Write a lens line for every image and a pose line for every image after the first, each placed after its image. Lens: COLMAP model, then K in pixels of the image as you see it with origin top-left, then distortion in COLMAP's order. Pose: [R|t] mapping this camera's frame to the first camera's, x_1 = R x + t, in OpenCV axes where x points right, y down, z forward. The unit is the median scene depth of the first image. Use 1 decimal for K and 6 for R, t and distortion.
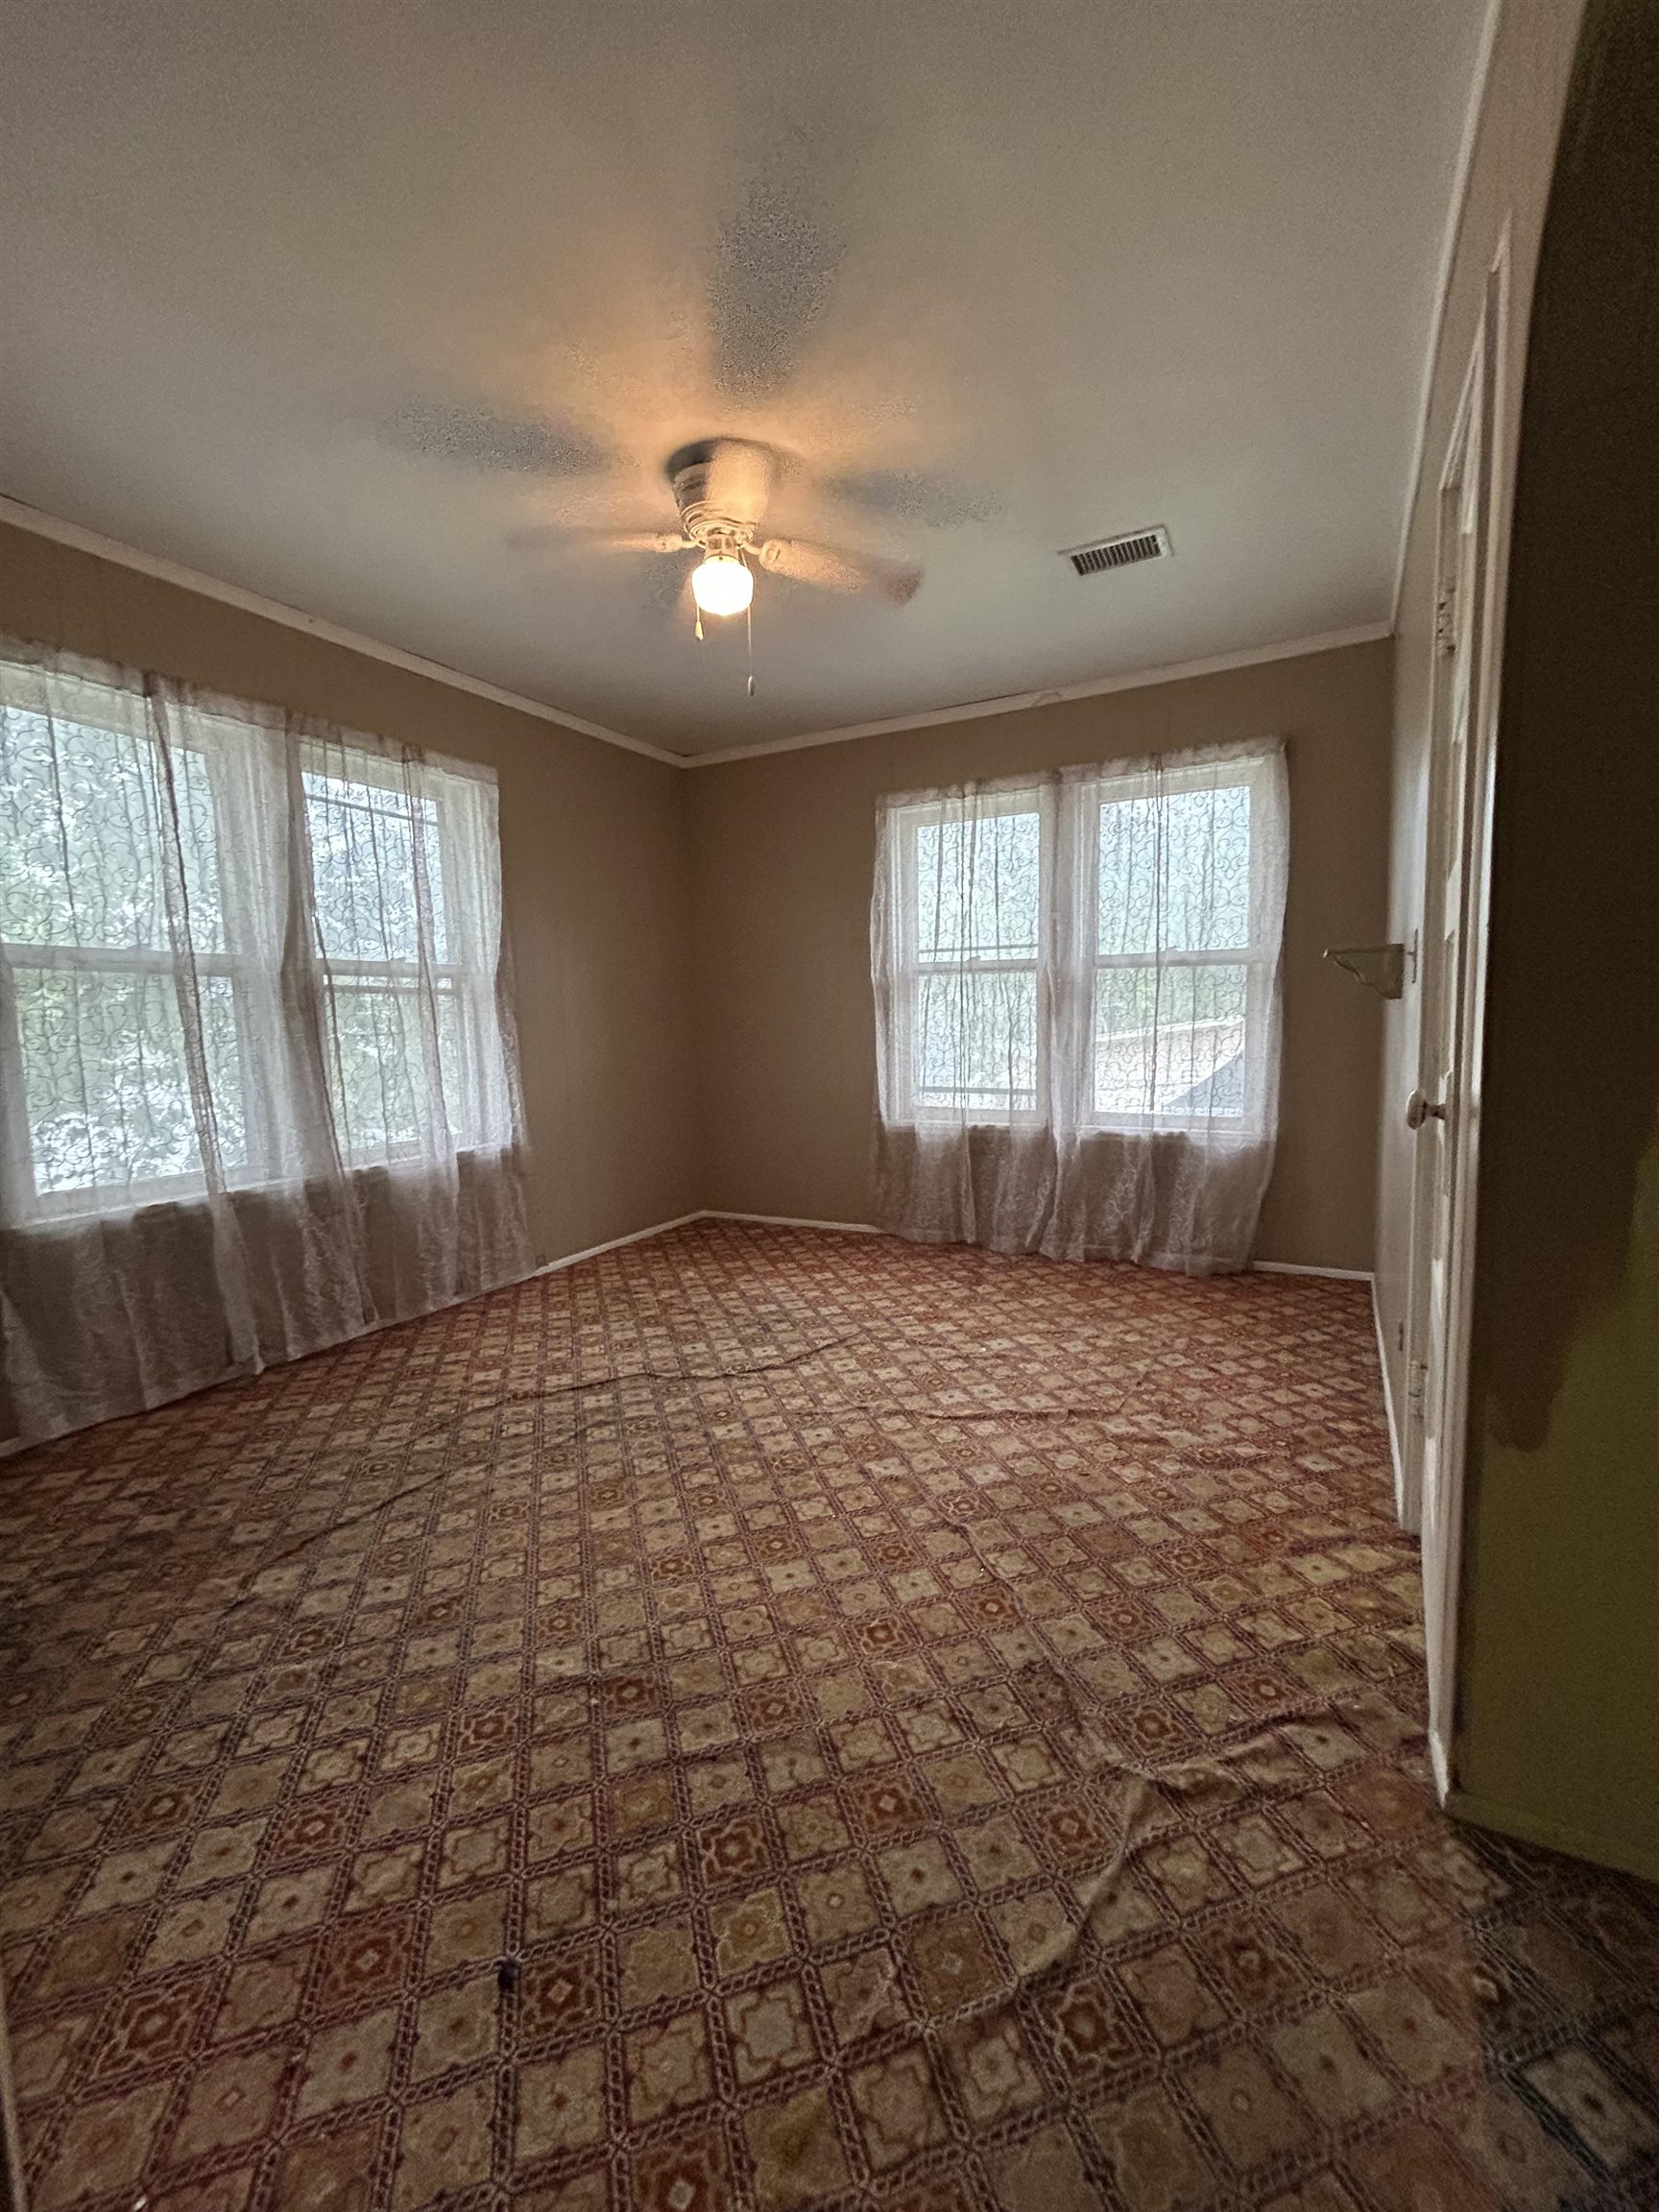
lens RADIAL K [[888.1, 0, 835.1], [0, 888.1, 1104.5], [0, 0, 1]] dist [-0.002284, 0.001243]
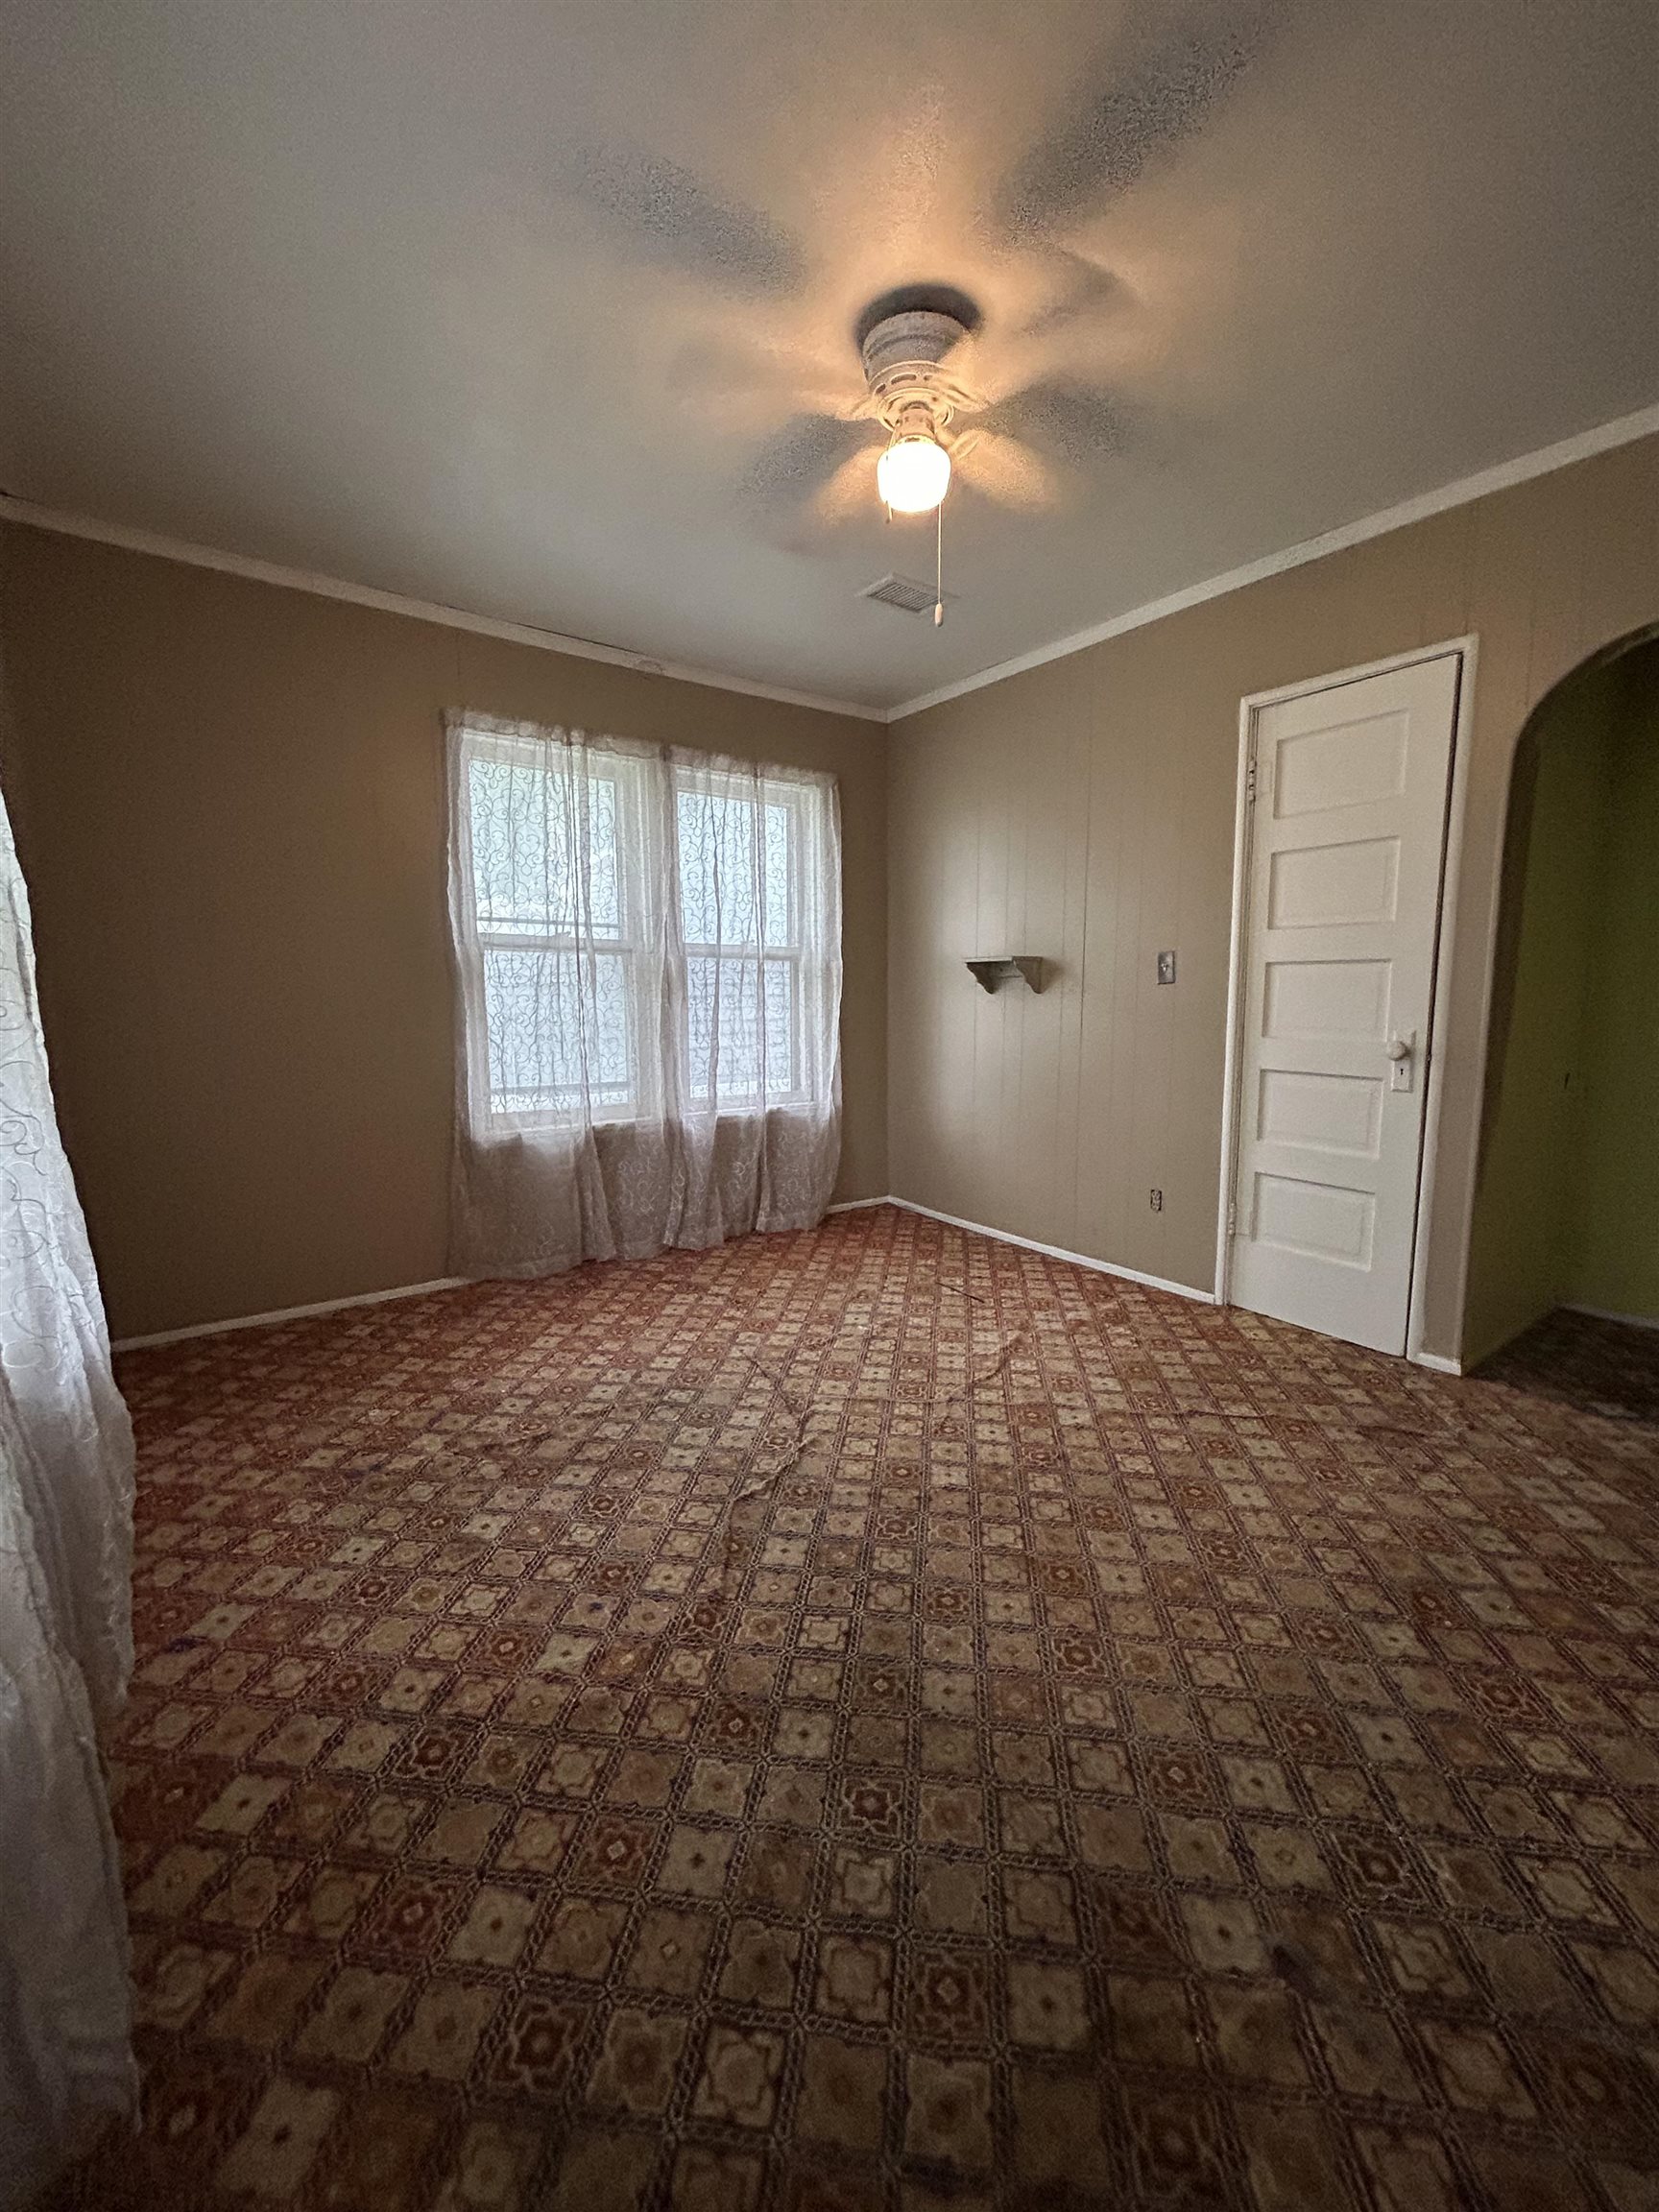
lens RADIAL K [[888.1, 0, 819.2], [0, 888.1, 1107.2], [0, 0, 1]] dist [-0.002284, 0.001243]
pose [[0.428588, -0.093629, 0.898636, -0.729460], [0.084483, 0.994411, 0.063315, -0.044466], [-0.899542, 0.048784, 0.434103, 0.569410]]
